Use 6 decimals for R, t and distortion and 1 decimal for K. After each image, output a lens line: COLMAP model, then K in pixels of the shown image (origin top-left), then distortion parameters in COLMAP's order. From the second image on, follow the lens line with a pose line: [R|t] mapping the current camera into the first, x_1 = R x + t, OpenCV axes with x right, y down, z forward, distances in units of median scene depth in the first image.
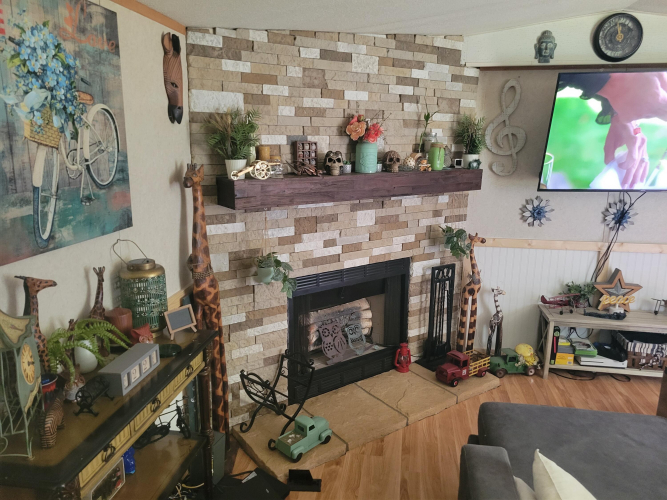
lens RADIAL K [[495.7, 0, 330.7], [0, 495.7, 248.8], [0, 0, 1]] dist [0.045238, 0.004105]
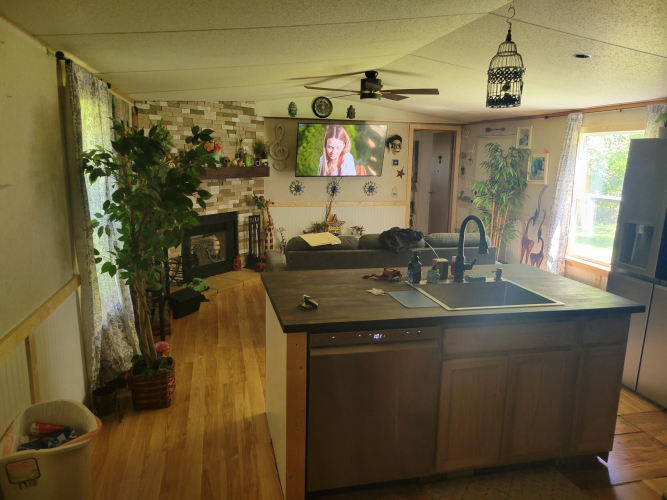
lens RADIAL K [[495.7, 0, 332.6], [0, 495.7, 253.2], [0, 0, 1]] dist [0.045238, 0.004105]
pose [[0.923512, -0.069181, 0.377280, -0.248867], [0.075467, 0.997146, -0.001887, 0.217931], [-0.376073, 0.030215, 0.926097, -0.971788]]
